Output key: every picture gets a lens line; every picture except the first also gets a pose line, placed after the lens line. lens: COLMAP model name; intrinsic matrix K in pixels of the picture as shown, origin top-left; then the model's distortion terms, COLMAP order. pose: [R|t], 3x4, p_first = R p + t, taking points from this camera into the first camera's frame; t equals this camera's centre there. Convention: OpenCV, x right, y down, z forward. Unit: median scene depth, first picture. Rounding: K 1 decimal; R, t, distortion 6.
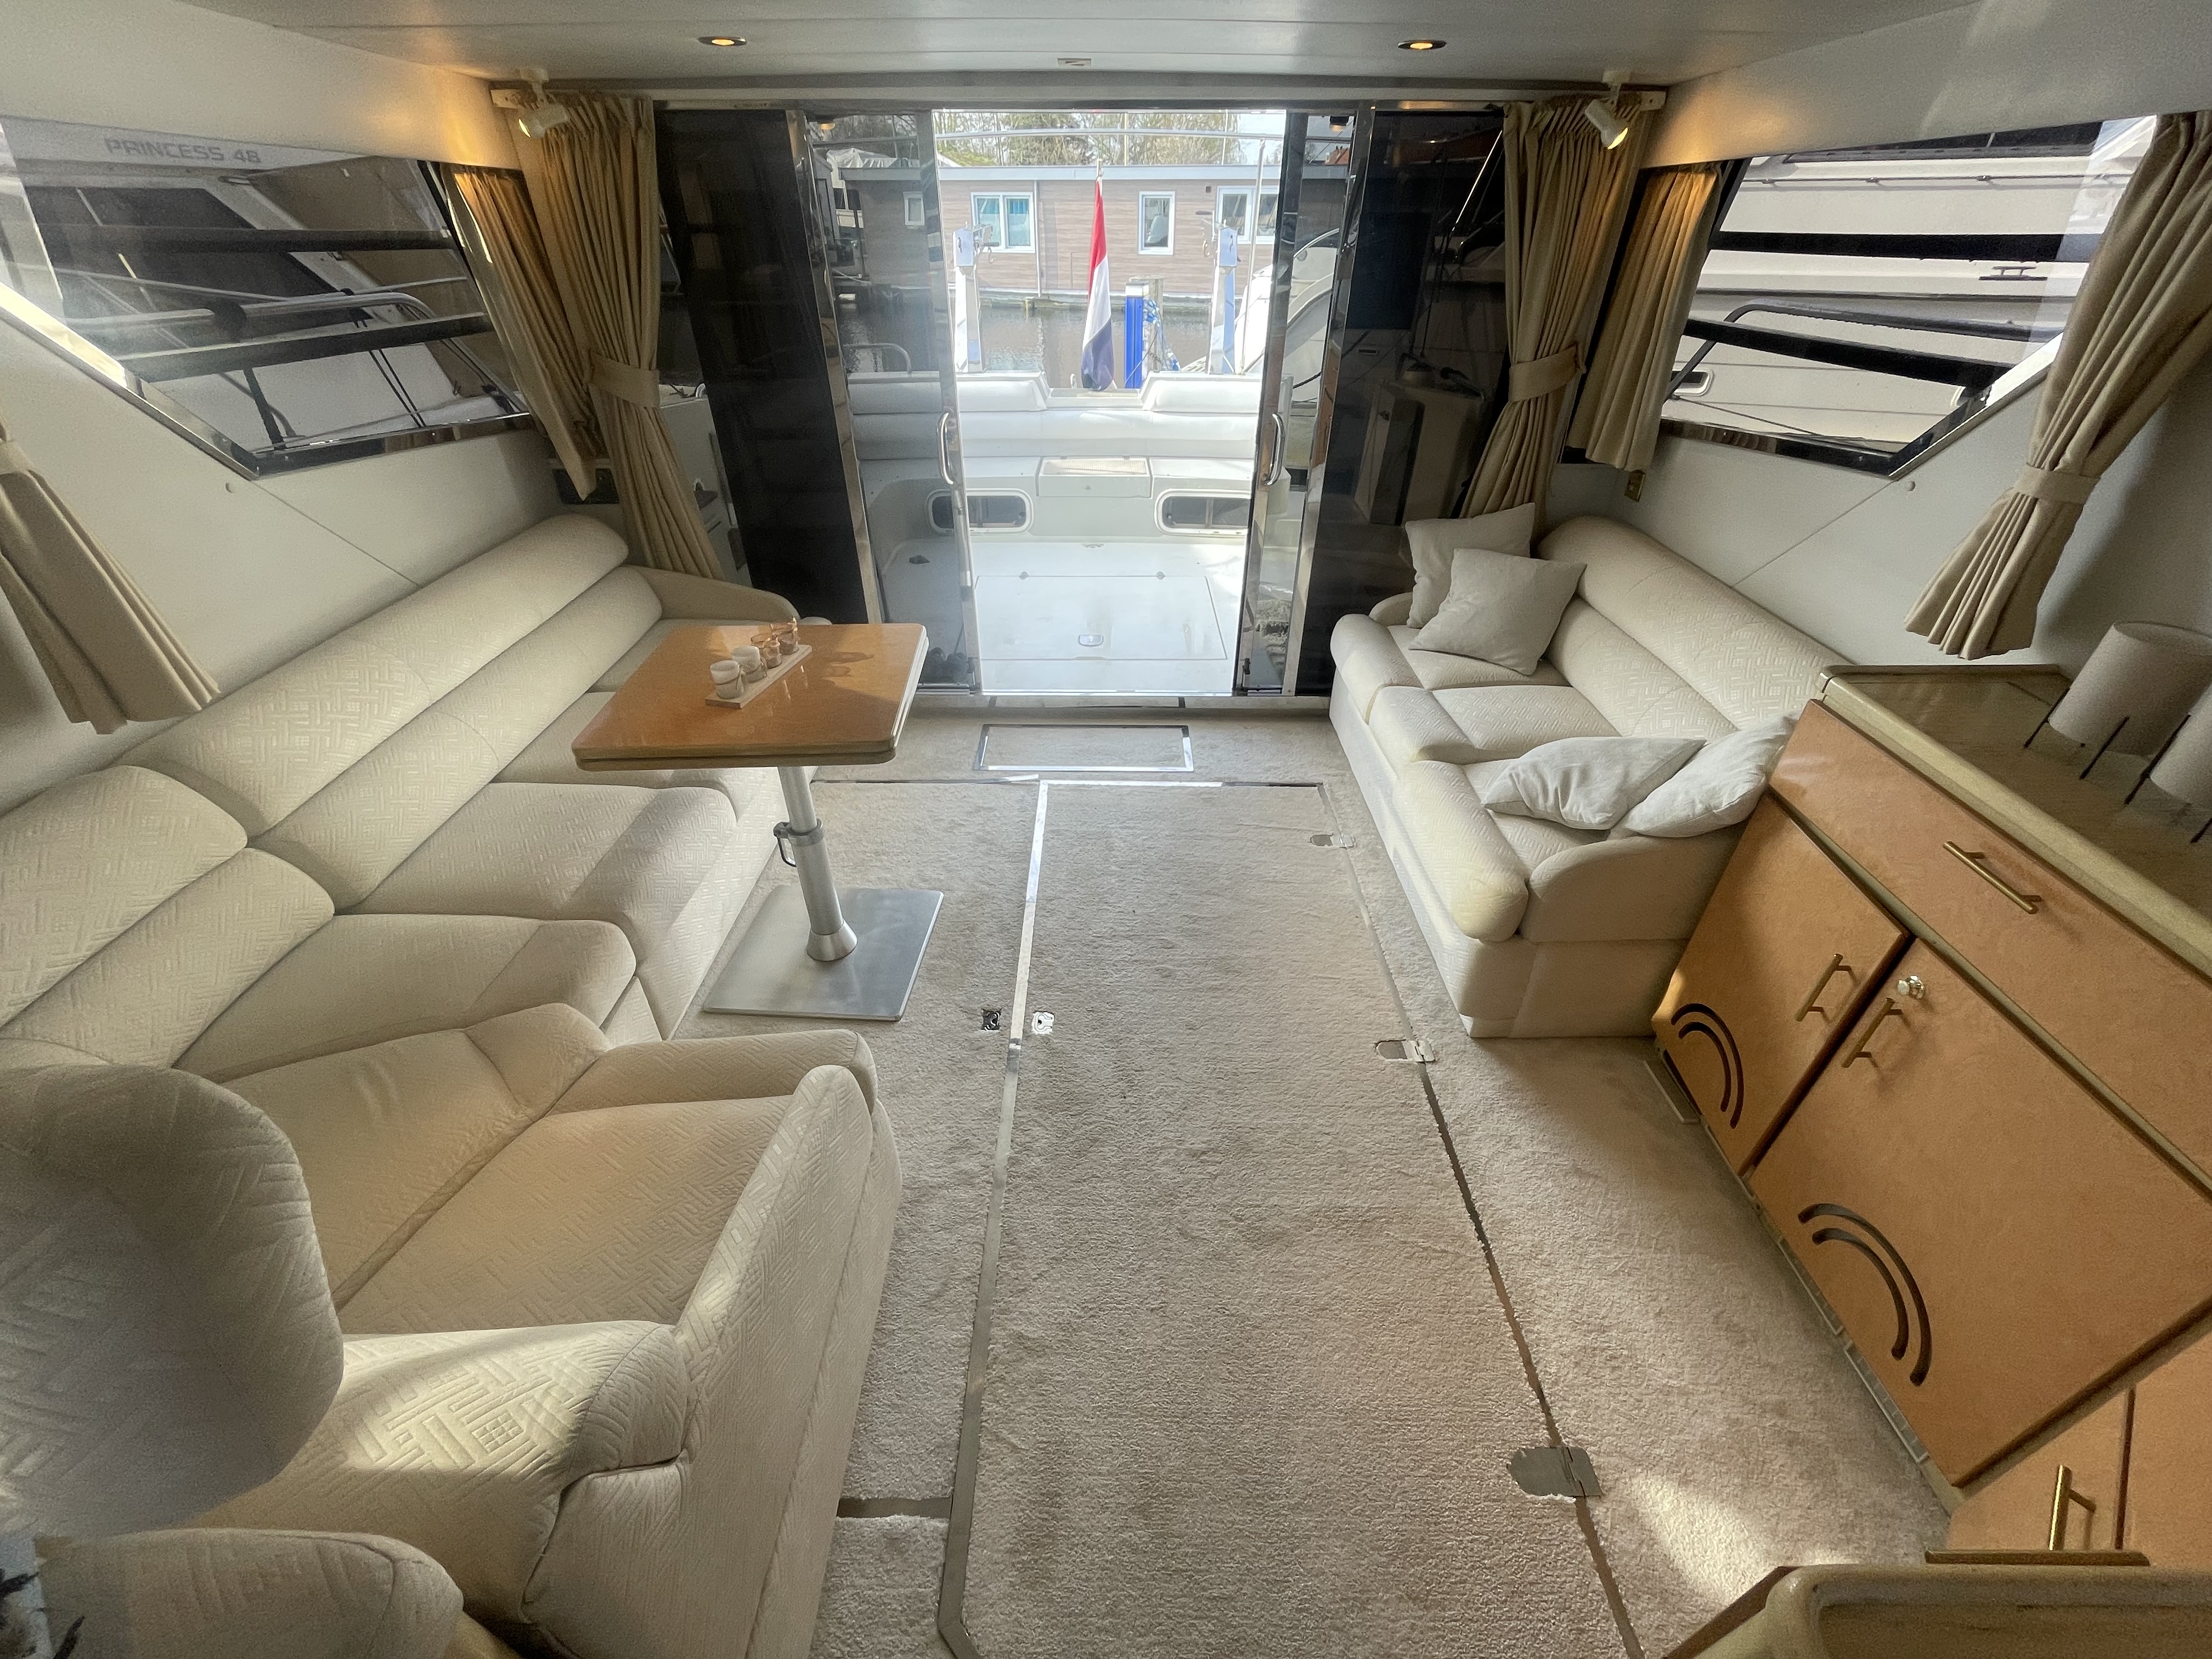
lens RADIAL K [[896.7, 0, 1098.2], [0, 896.7, 829.4], [0, 0, 1]] dist [0.001099, 0.000287]
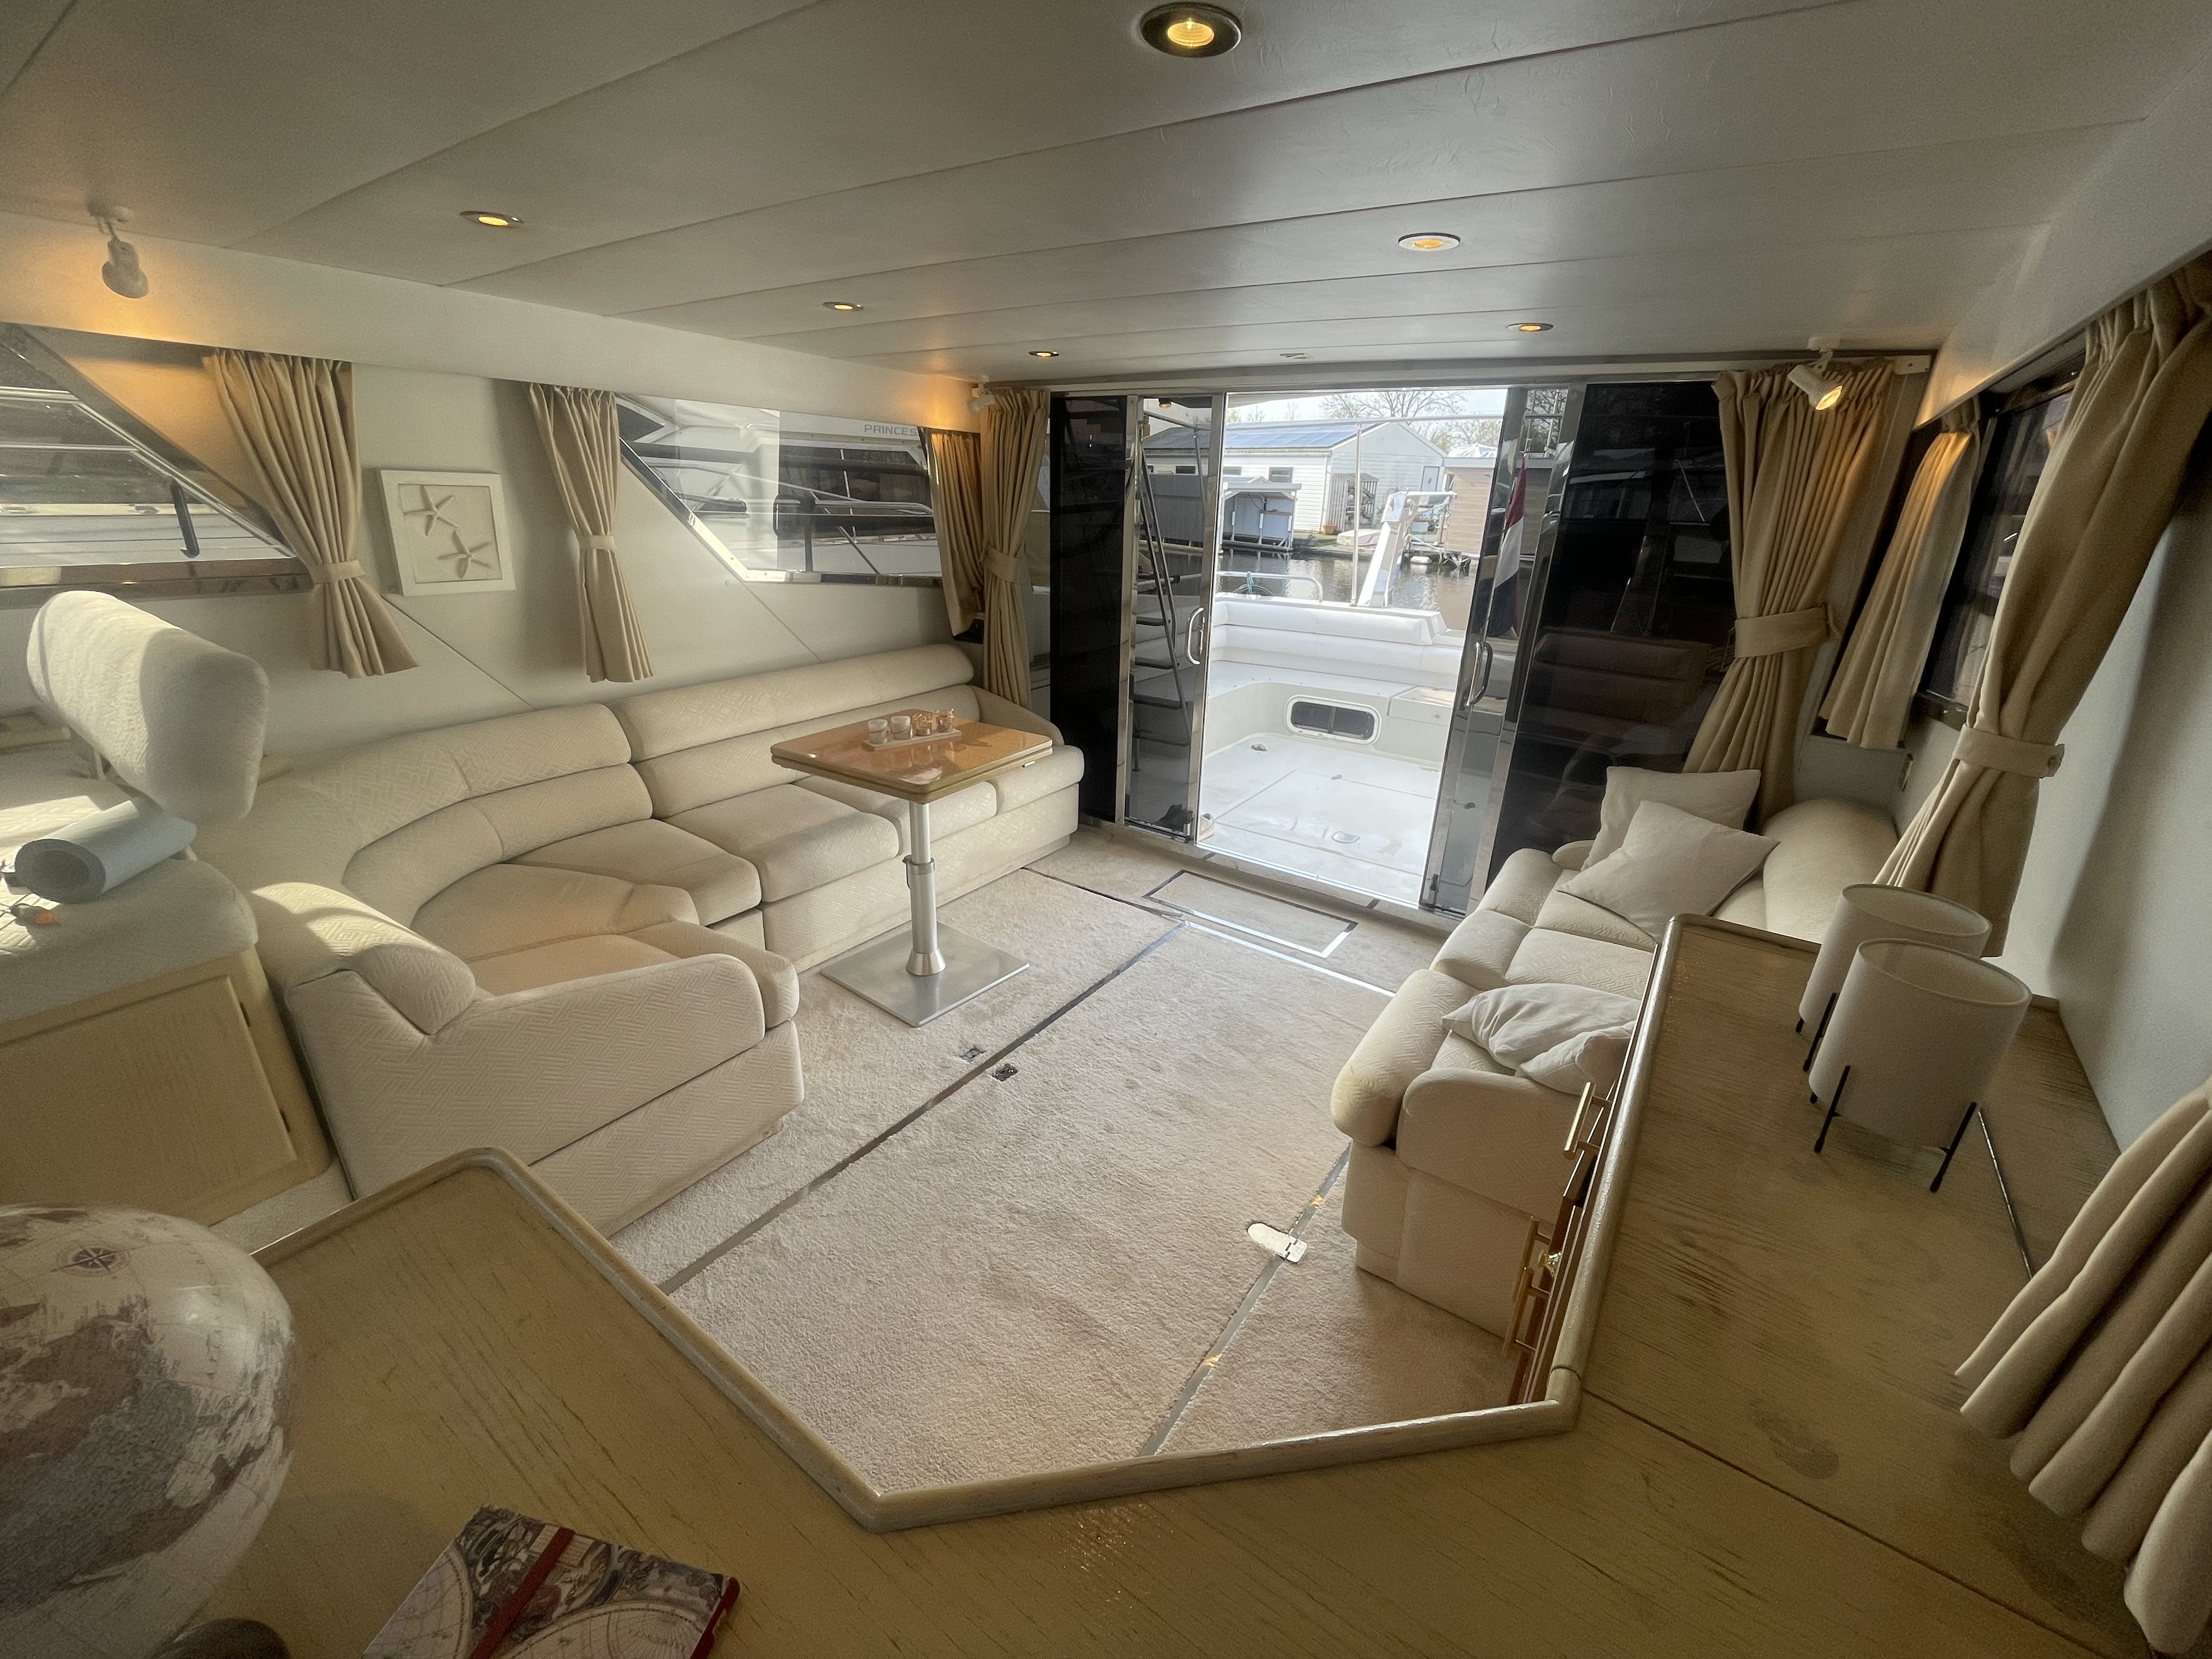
lens RADIAL K [[896.7, 0, 1101.9], [0, 896.7, 831.3], [0, 0, 1]] dist [0.001099, 0.000287]
pose [[0.817630, 0.233832, -0.526121, 0.522252], [-0.353480, 0.925186, -0.138139, 0.040813], [0.454459, 0.298920, 0.839115, 0.004537]]
